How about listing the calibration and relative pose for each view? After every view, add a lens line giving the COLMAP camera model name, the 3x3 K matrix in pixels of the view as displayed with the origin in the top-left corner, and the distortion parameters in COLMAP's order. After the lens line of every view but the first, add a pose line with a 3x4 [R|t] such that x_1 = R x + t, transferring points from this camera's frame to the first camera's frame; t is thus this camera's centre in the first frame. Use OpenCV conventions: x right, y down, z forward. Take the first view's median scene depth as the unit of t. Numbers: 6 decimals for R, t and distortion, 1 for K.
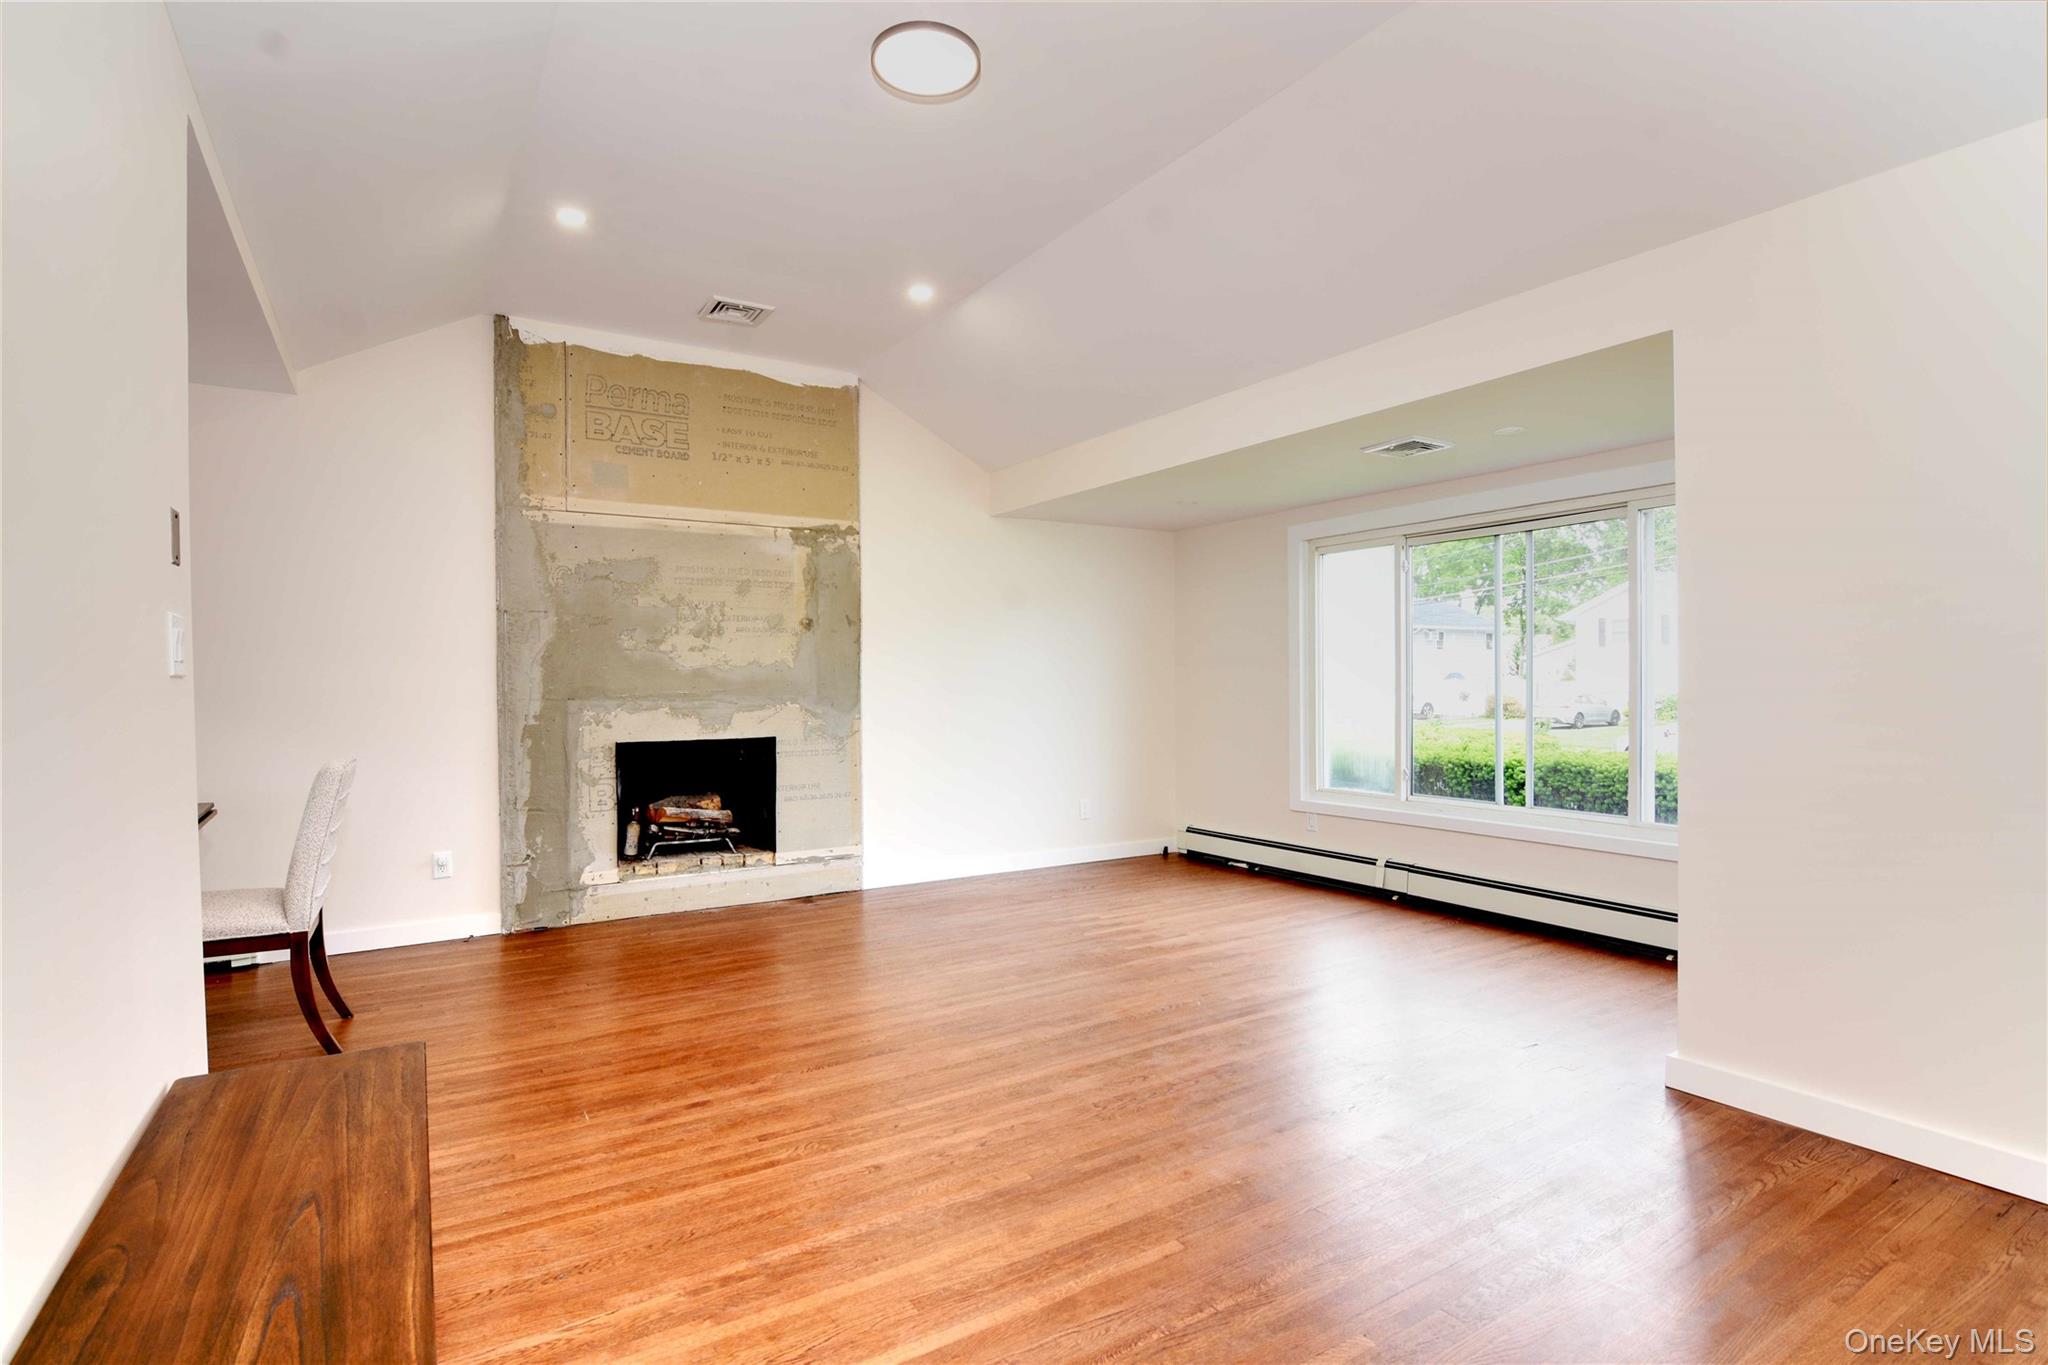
lens RADIAL K [[994.3, 0, 1017.9], [0, 994.3, 680.7], [0, 0, 1]] dist [-0.020936, -0.001368]
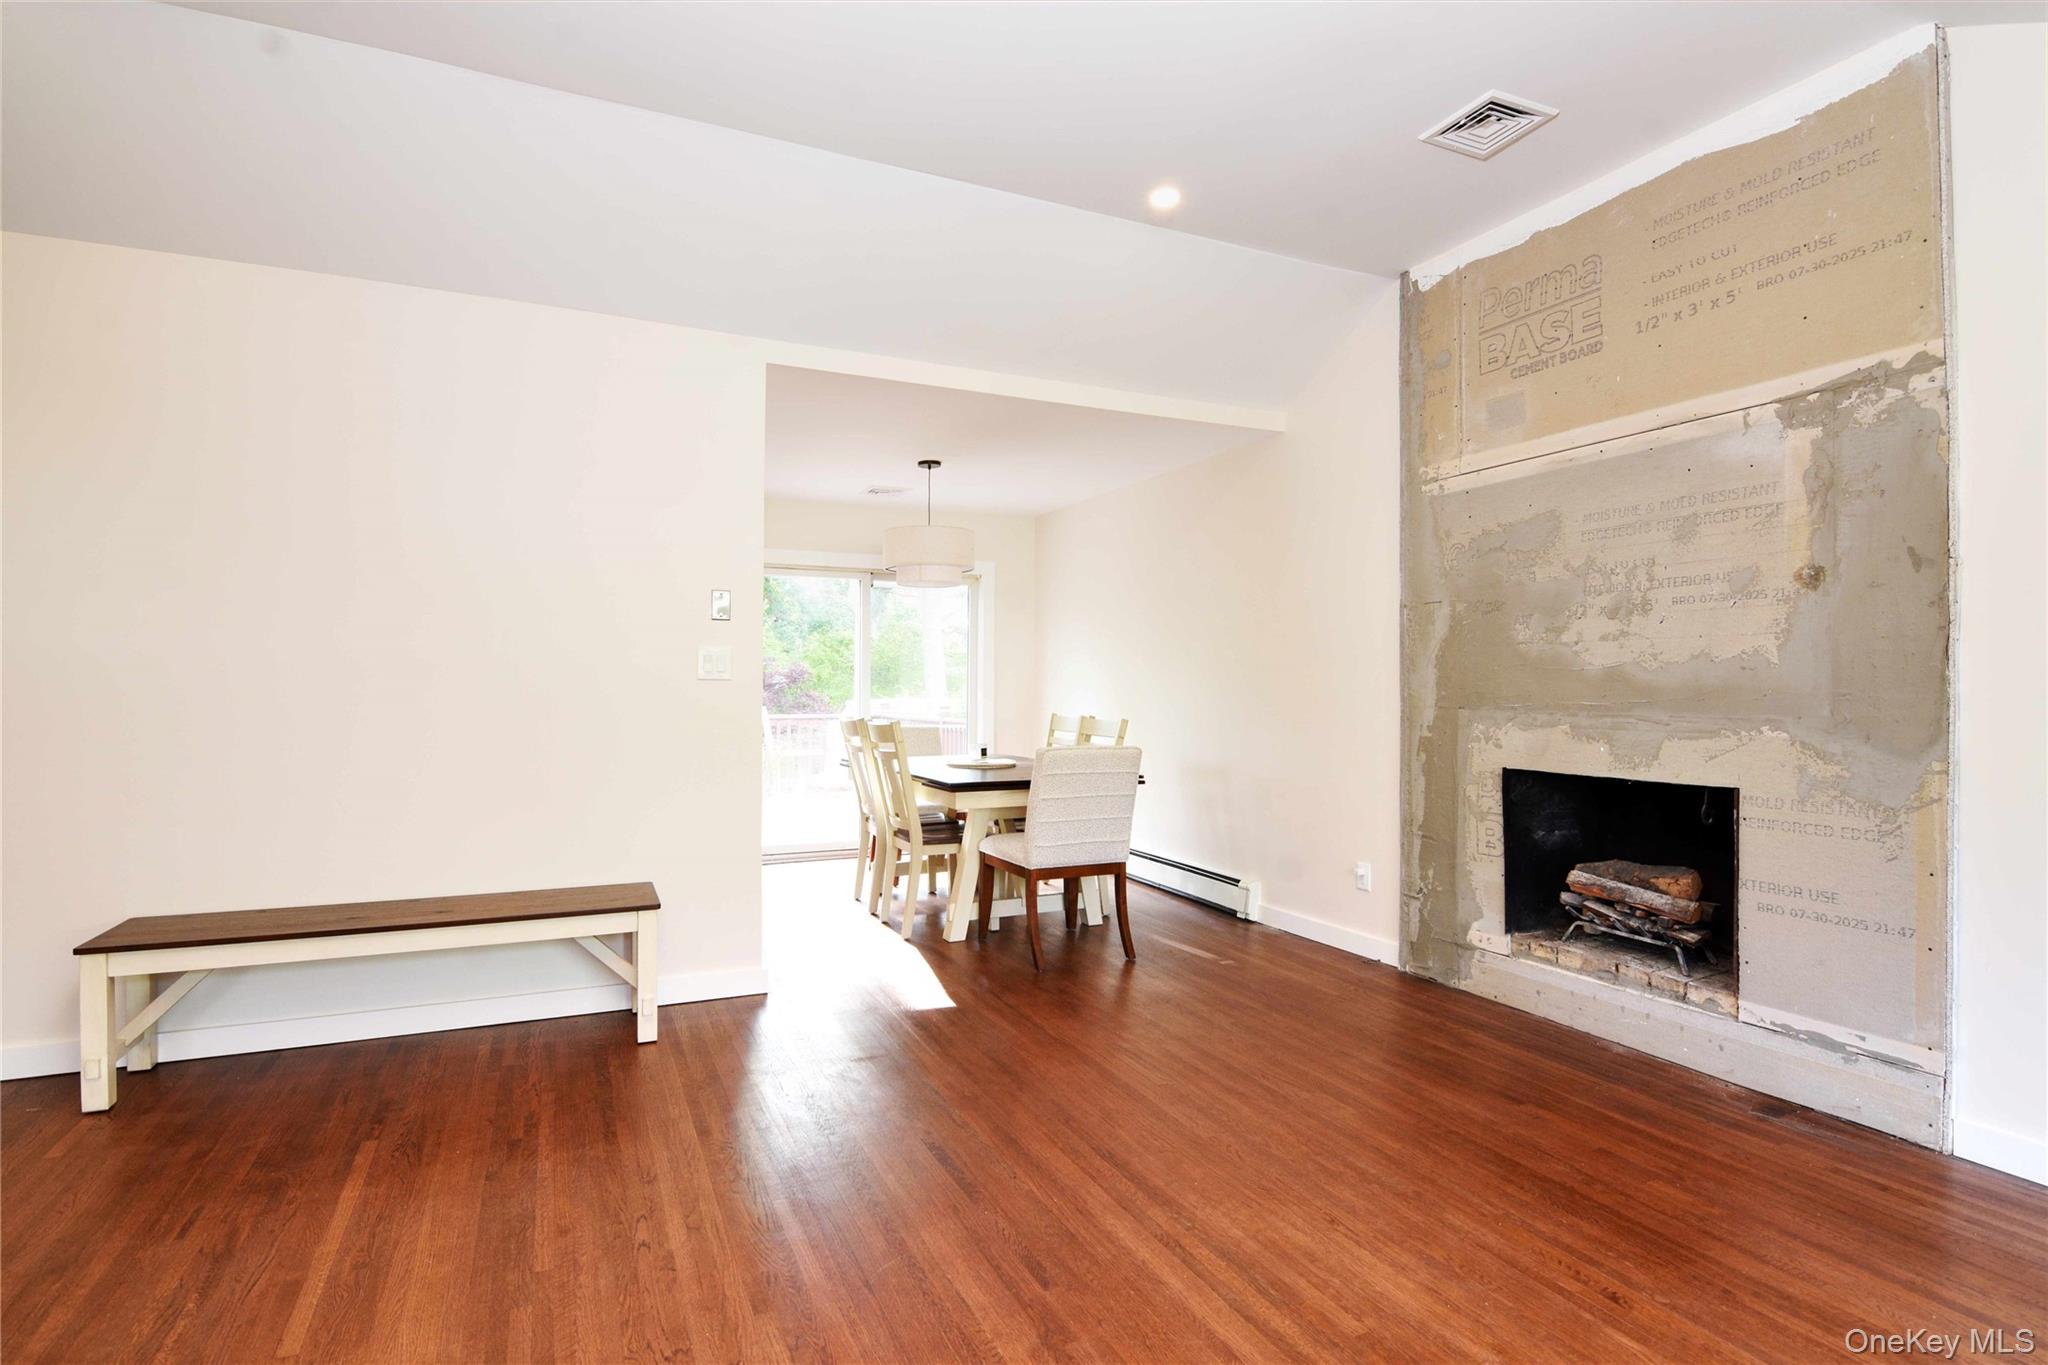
lens RADIAL K [[994.3, 0, 1017.9], [0, 994.3, 680.7], [0, 0, 1]] dist [-0.020936, -0.001368]
pose [[-0.135273, 0.000873, -0.990808, 0.378621], [-0.003179, 0.999994, 0.001315, -0.003204], [0.990803, 0.003327, -0.135269, 0.727108]]
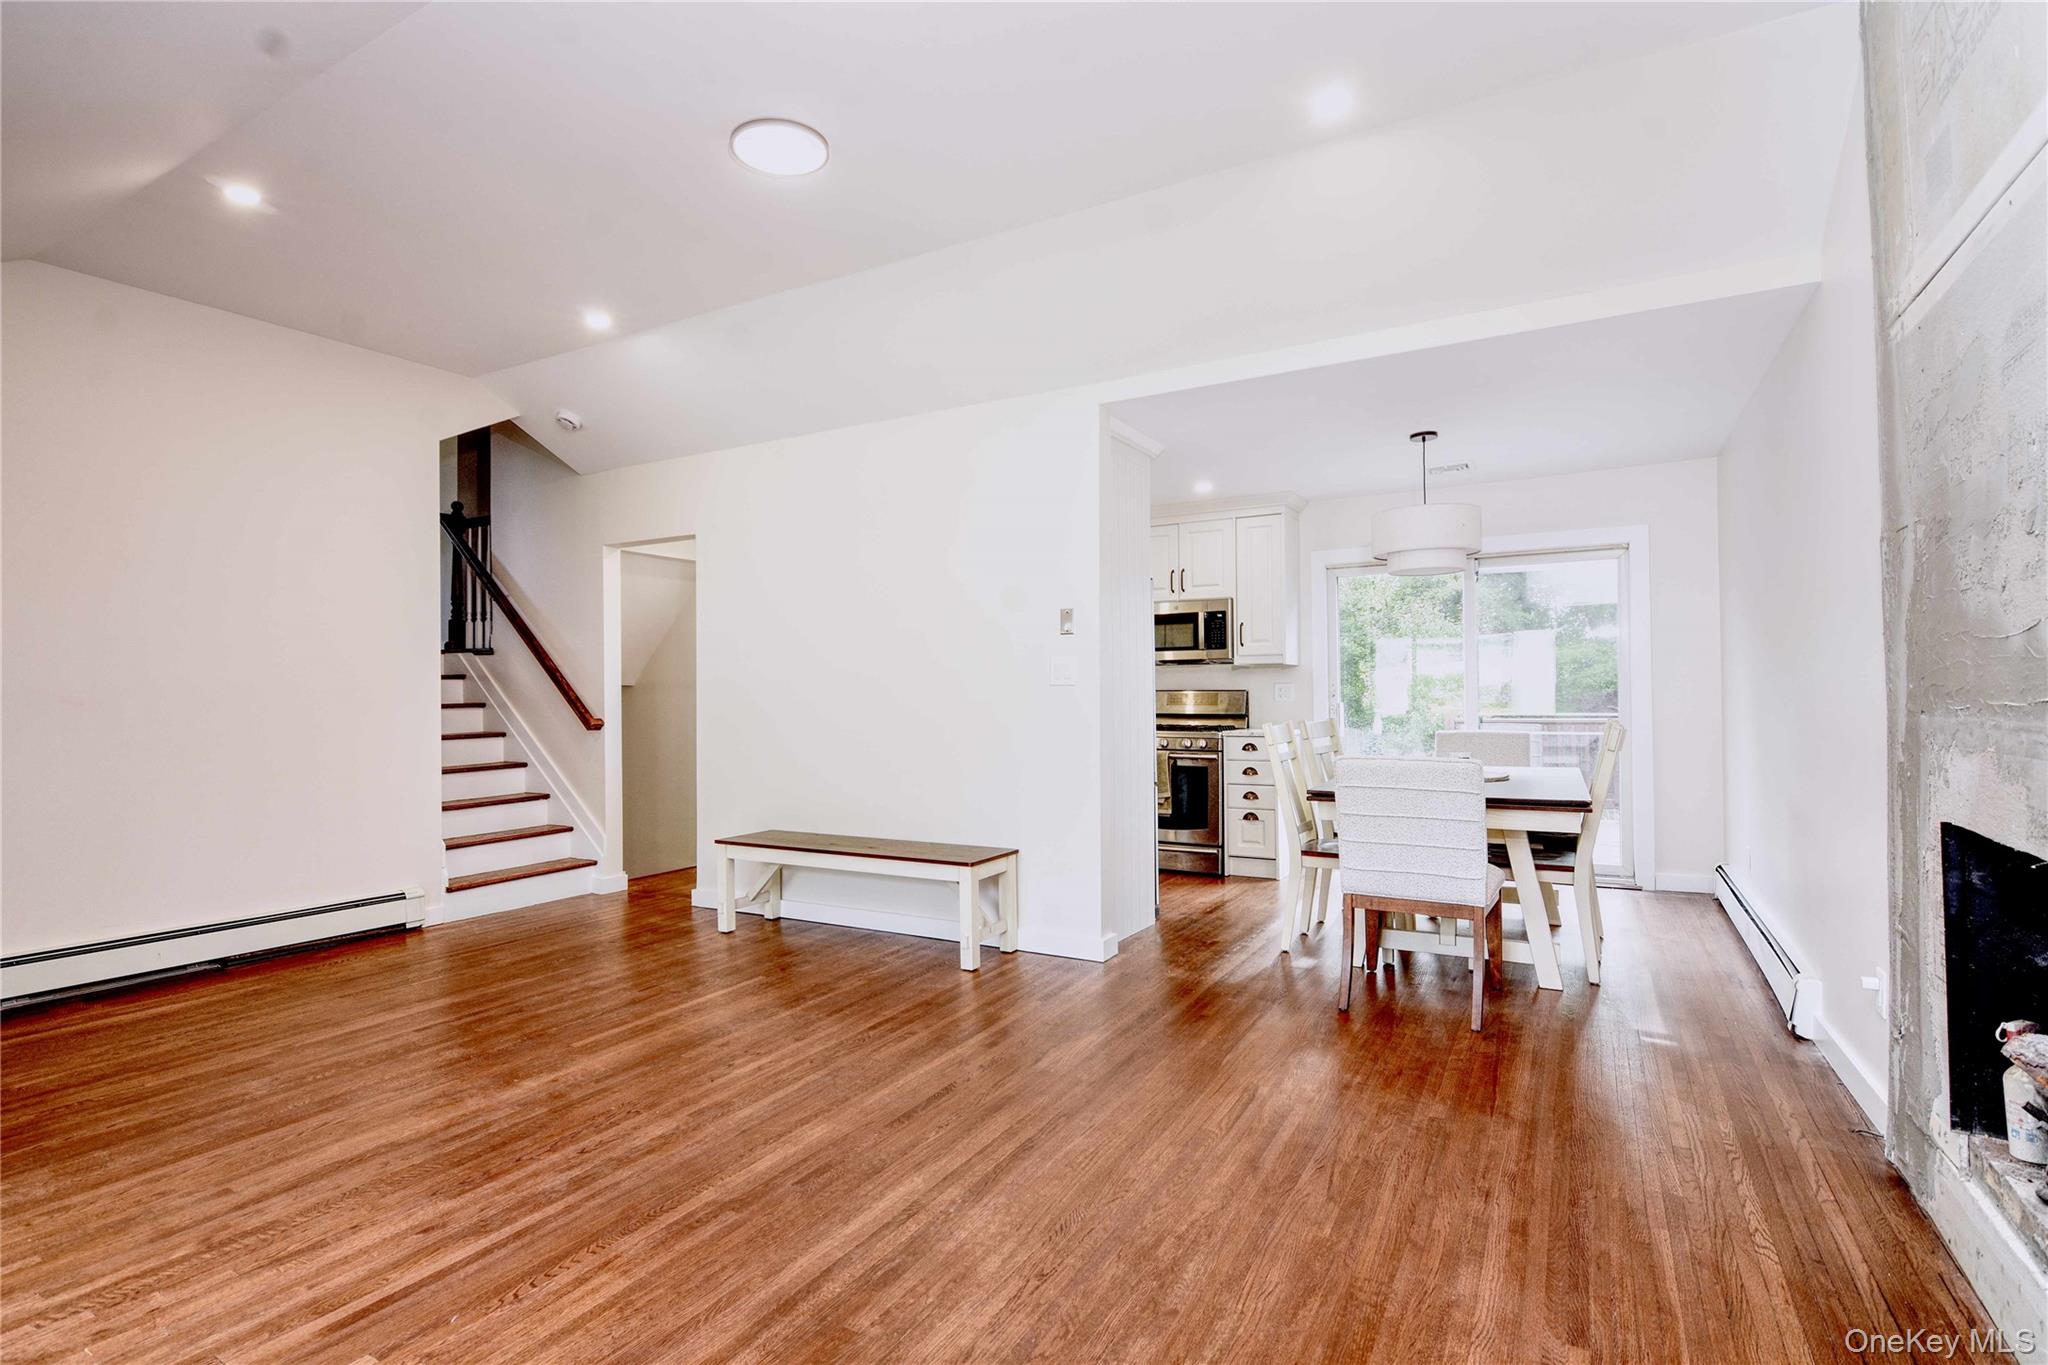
lens RADIAL K [[994.3, 0, 1017.9], [0, 994.3, 680.7], [0, 0, 1]] dist [-0.020936, -0.001368]
pose [[-0.881147, 0.008796, -0.472760, 0.117396], [0.013848, 0.999878, -0.007207, -0.000048], [0.472639, -0.012897, -0.881162, 1.162692]]
